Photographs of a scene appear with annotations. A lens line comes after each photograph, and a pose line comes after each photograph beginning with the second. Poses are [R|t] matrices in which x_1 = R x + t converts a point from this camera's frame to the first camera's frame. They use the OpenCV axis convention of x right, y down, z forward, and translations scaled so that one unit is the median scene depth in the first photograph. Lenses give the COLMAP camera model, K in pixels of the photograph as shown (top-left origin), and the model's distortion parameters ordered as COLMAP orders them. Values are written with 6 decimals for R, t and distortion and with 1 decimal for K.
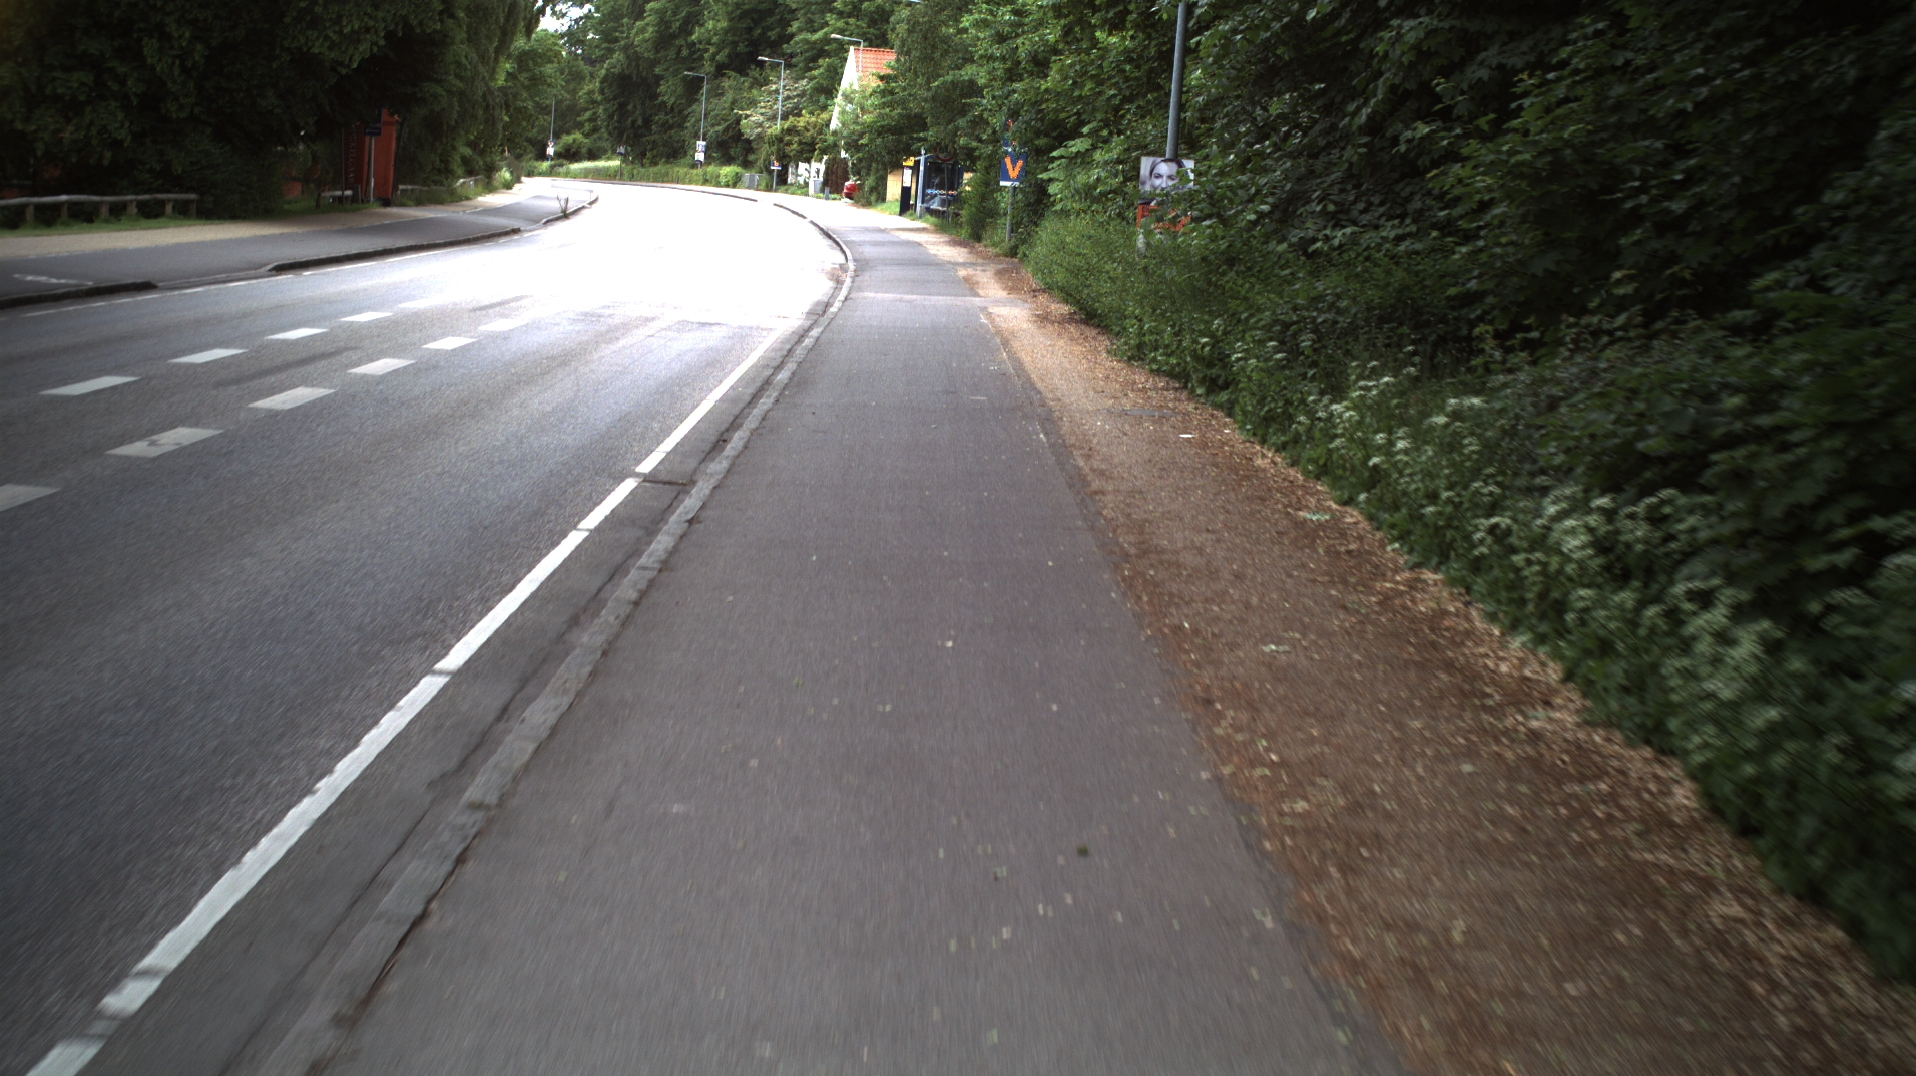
lens RADIAL K [[2459.9, 0, 964.8], [0, 2459.9, 540.5], [0, 0, 1]] dist [-0.091559, 0.000000]
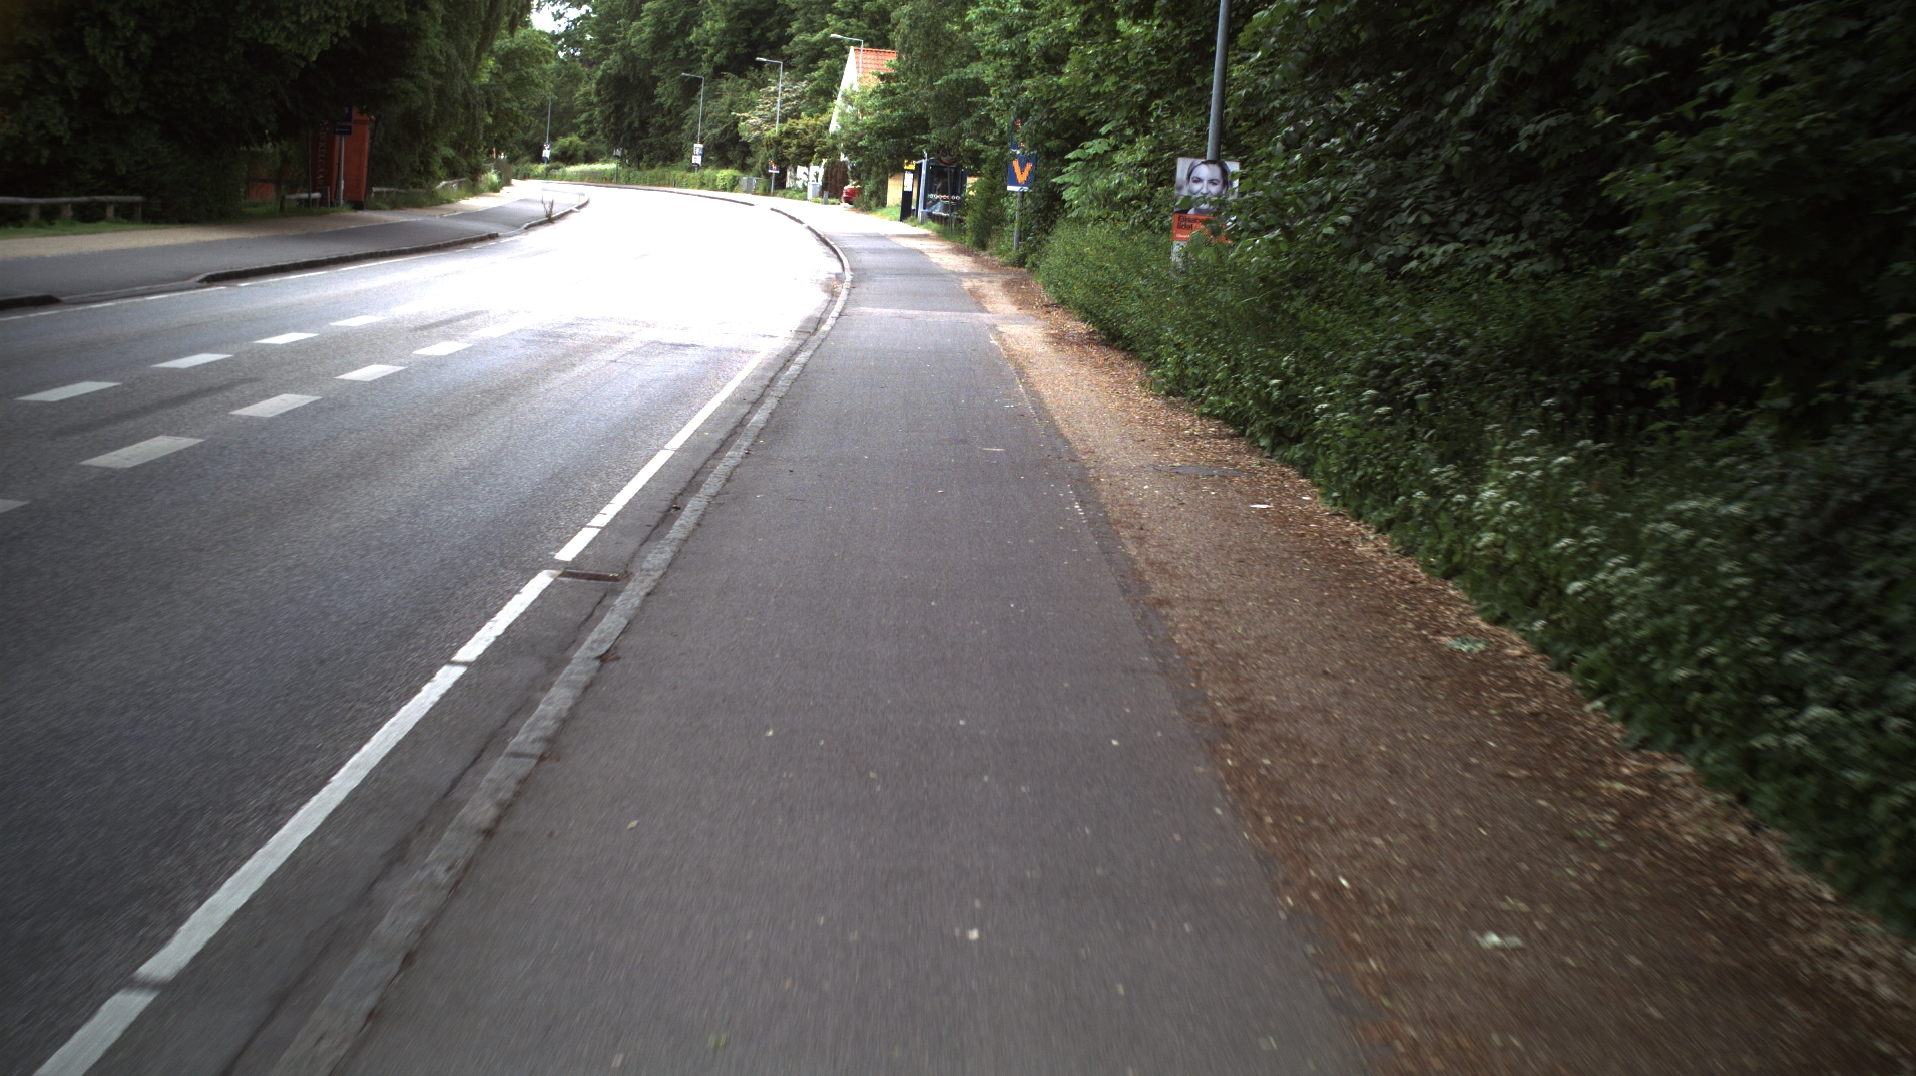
lens RADIAL K [[2459.9, 0, 972.7], [0, 2459.9, 557.2], [0, 0, 1]] dist [-0.091559, 0.000000]
pose [[0.999987, 0.003909, 0.003288, -0.003907], [-0.003925, 0.999981, 0.004753, -0.024117], [-0.003270, -0.004766, 0.999983, 0.167924]]
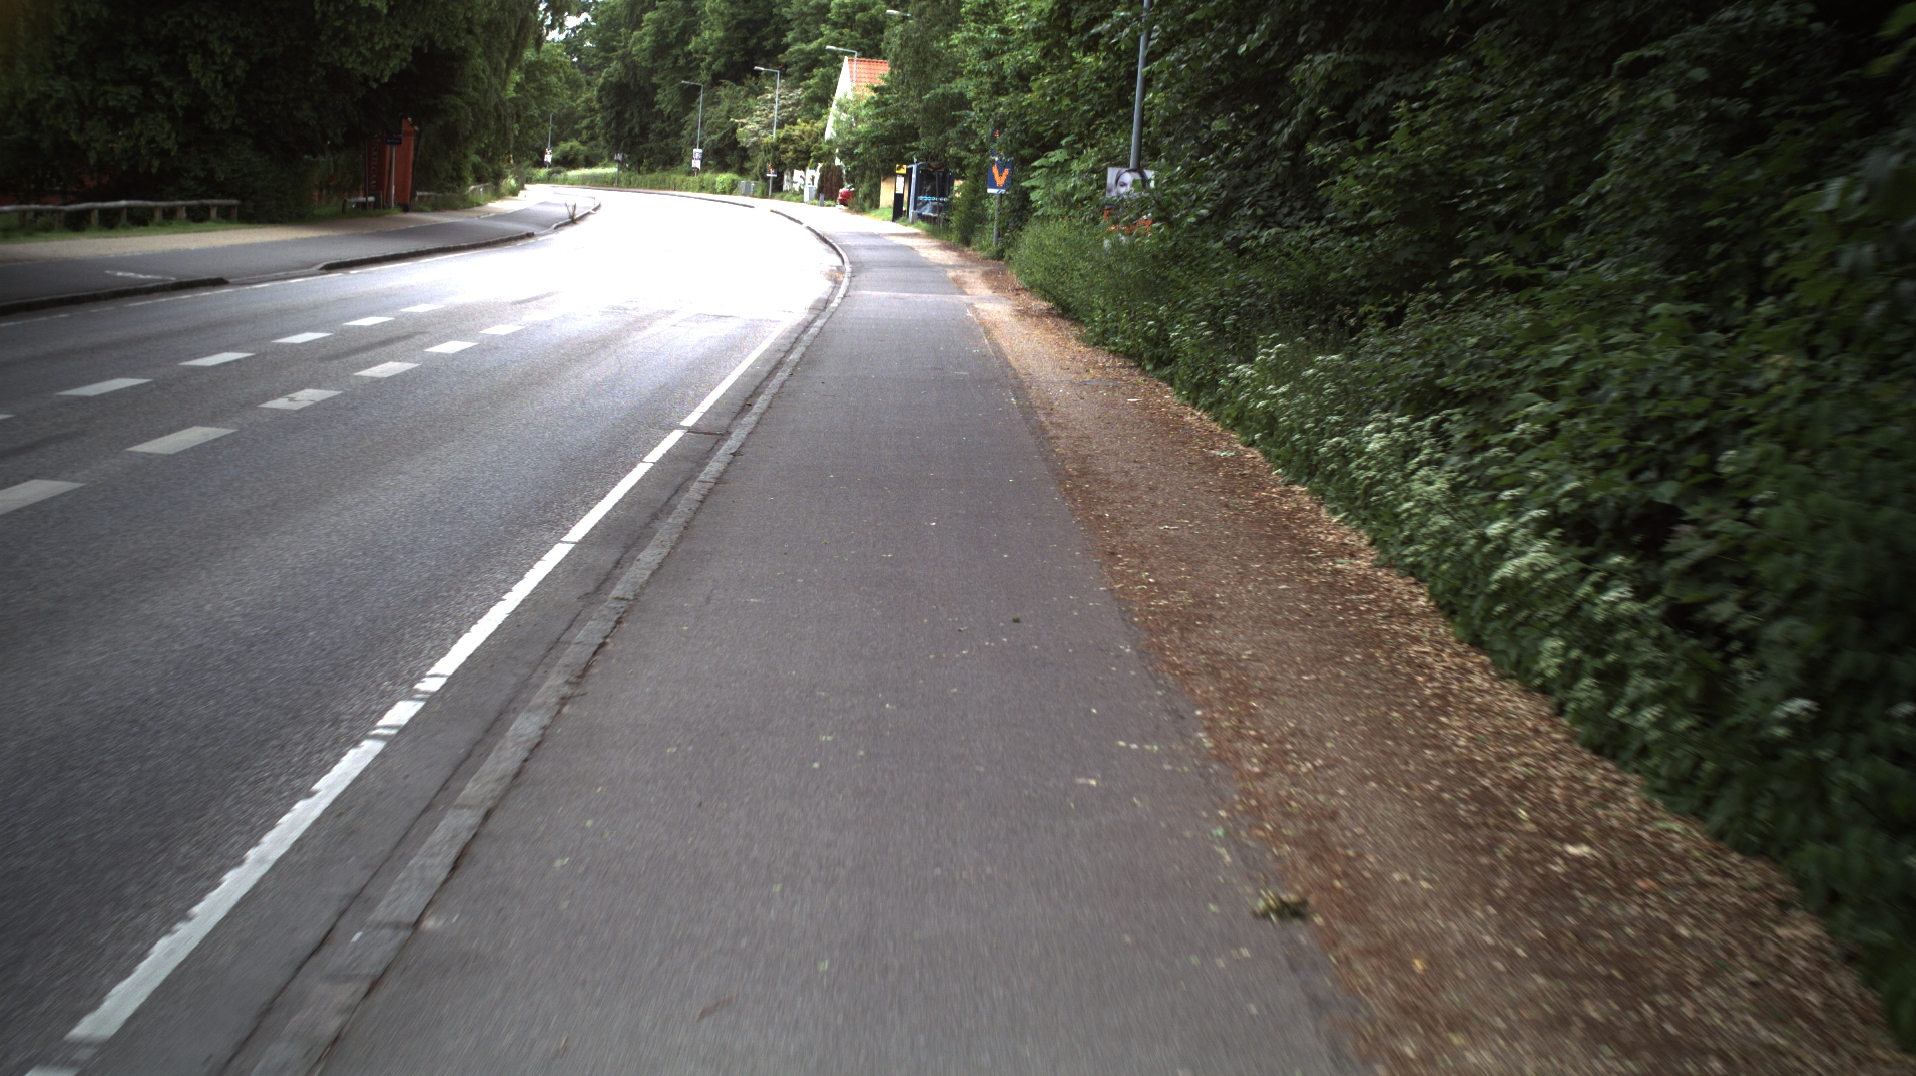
lens RADIAL K [[2459.9, 0, 950.4], [0, 2459.9, 532.7], [0, 0, 1]] dist [-0.091559, 0.000000]
pose [[0.999996, 0.001002, -0.002550, 0.003070], [-0.001017, 0.999982, -0.005913, 0.024113], [0.002544, 0.005915, 0.999979, -0.167931]]
